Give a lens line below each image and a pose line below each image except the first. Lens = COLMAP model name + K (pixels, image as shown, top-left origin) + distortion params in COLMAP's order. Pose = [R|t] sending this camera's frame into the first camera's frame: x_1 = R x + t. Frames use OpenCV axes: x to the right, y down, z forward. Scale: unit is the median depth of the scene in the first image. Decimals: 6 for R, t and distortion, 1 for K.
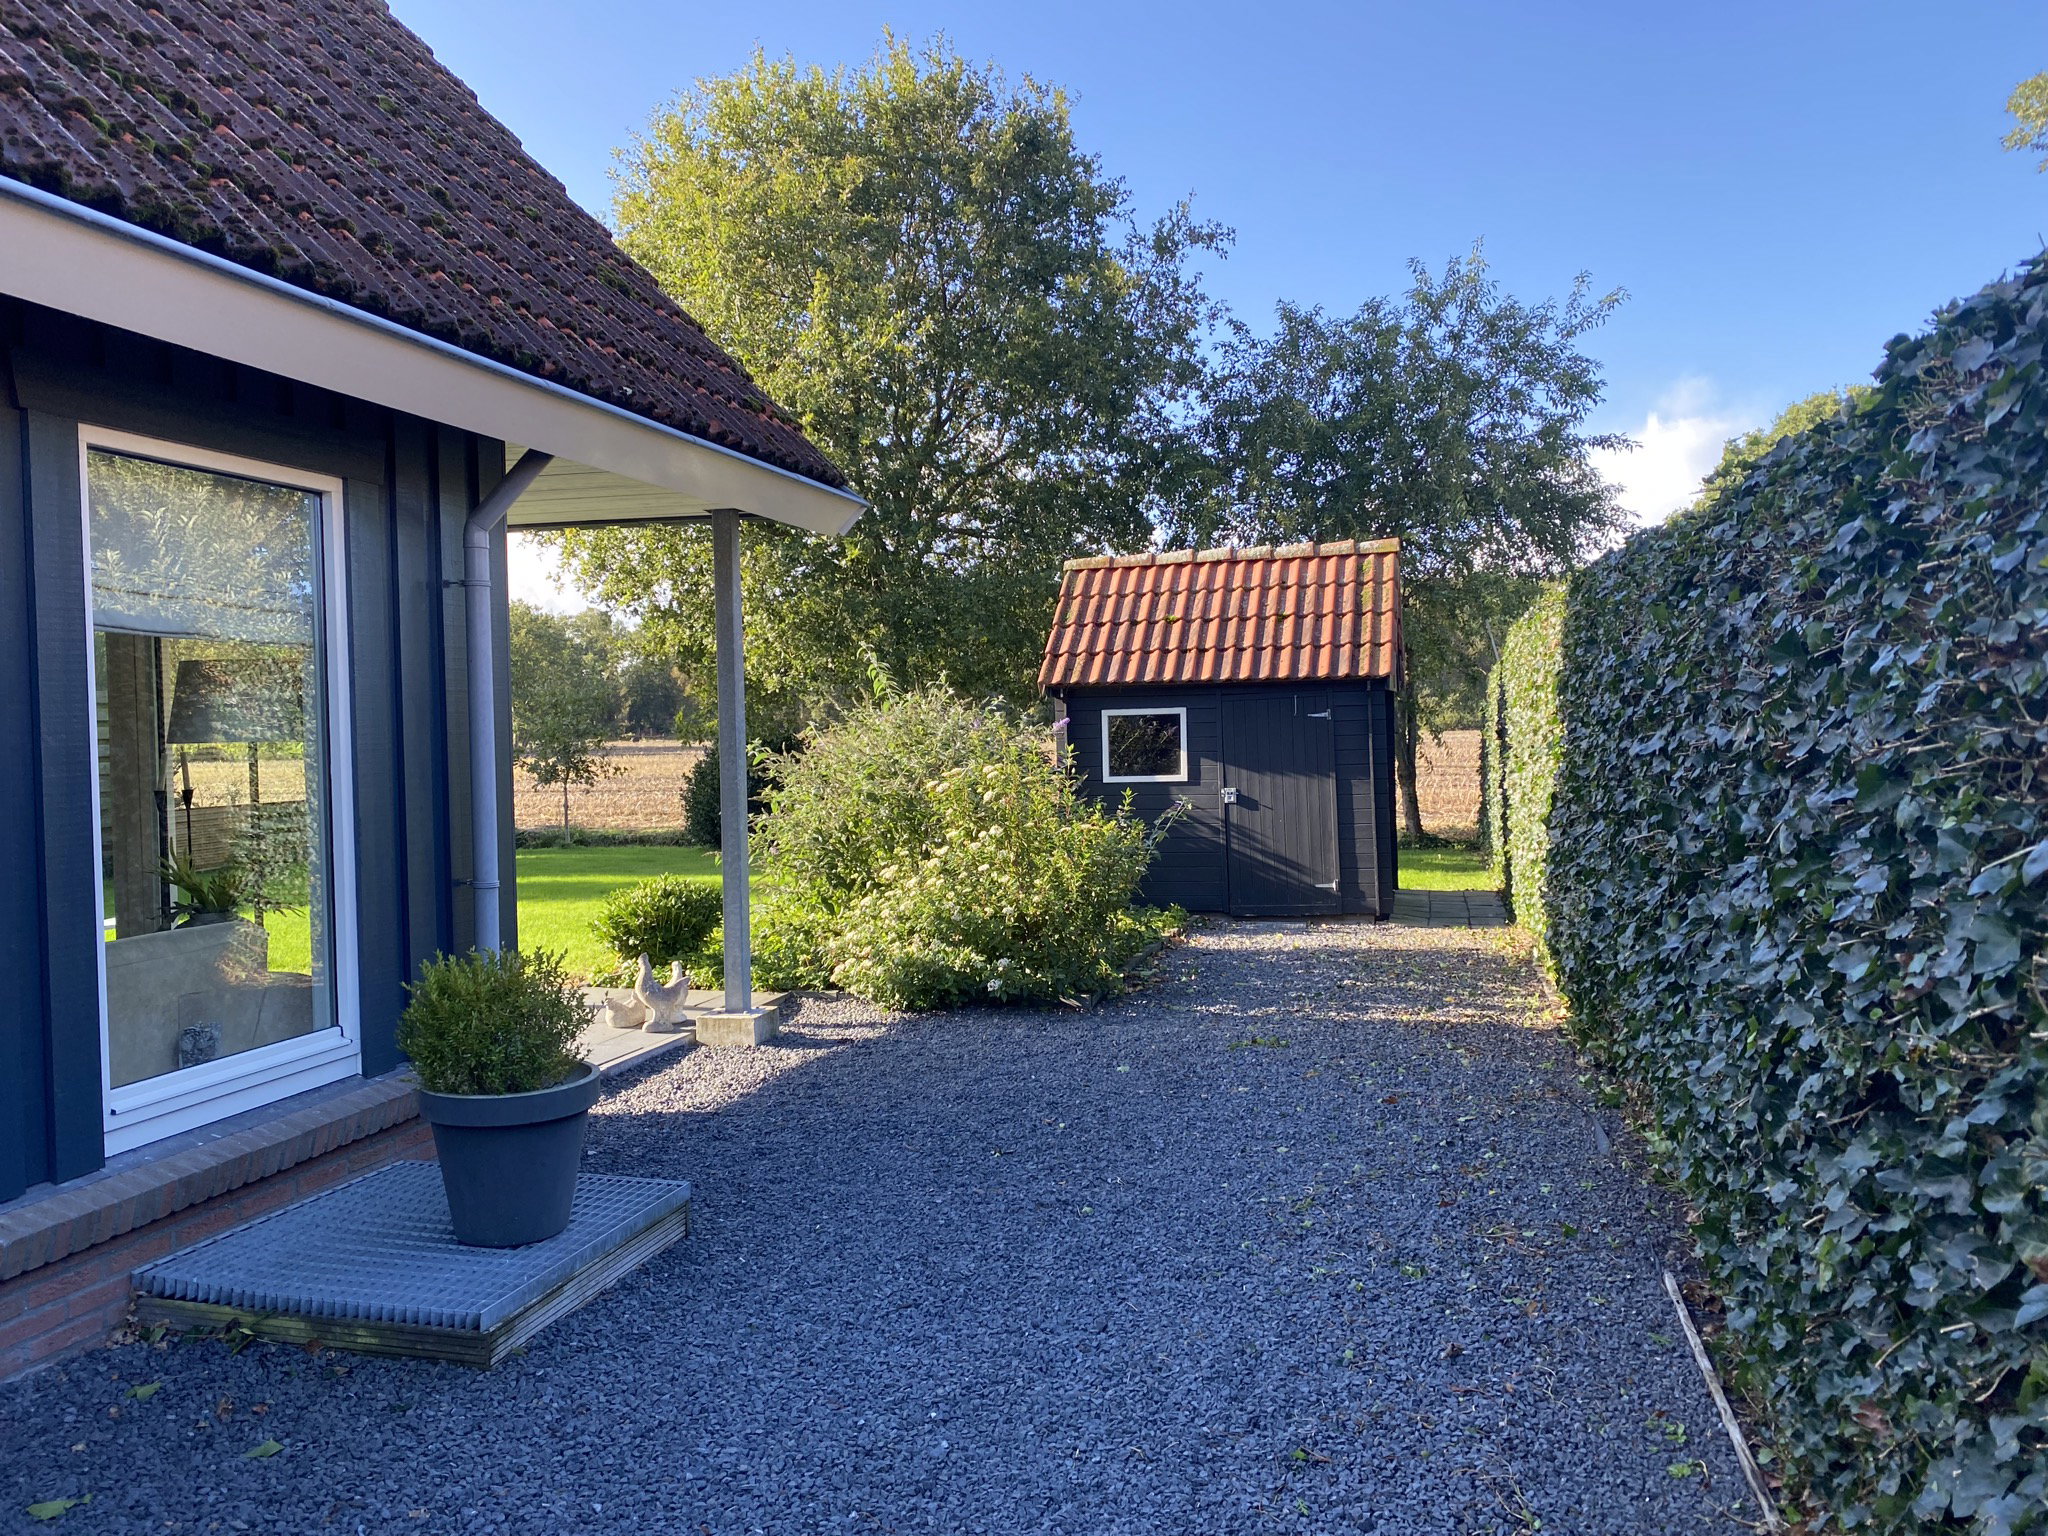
lens RADIAL K [[1529.6, 0, 1026.3], [0, 1529.6, 759.9], [0, 0, 1]] dist [0.013254, -0.030543]
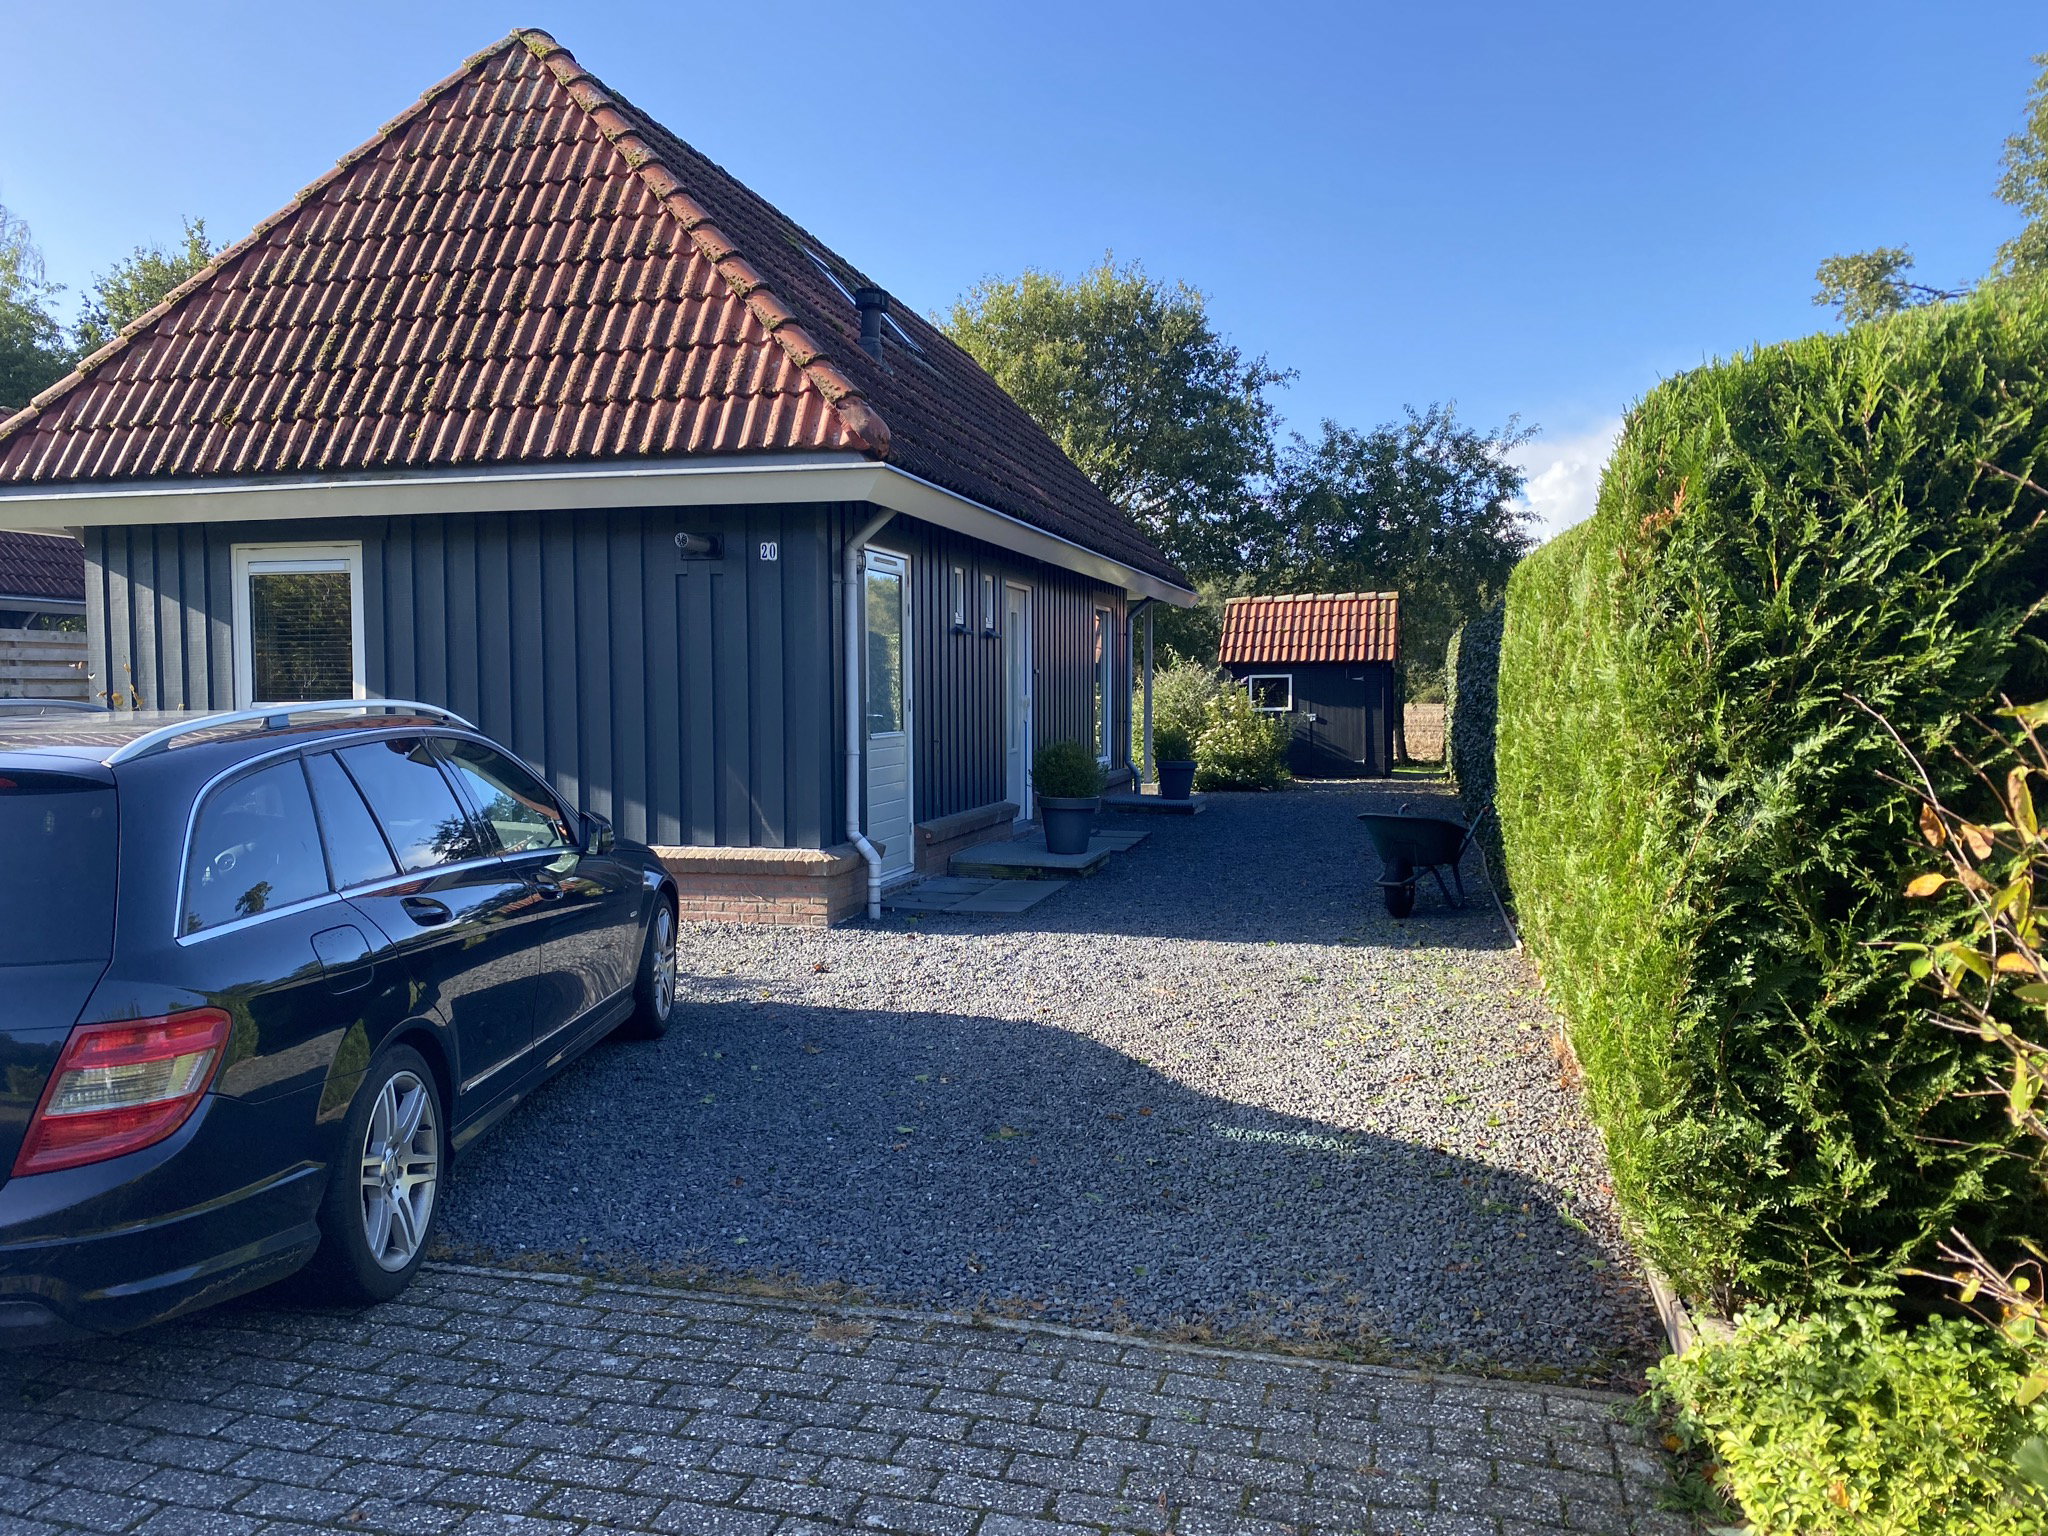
lens RADIAL K [[1529.6, 0, 1020.5], [0, 1529.6, 773.6], [0, 0, 1]] dist [0.013254, -0.030543]
pose [[0.999921, 0.012140, 0.003111, -0.257692], [-0.012219, 0.999573, 0.026542, 0.047336], [-0.002788, -0.026578, 0.999643, -1.022171]]
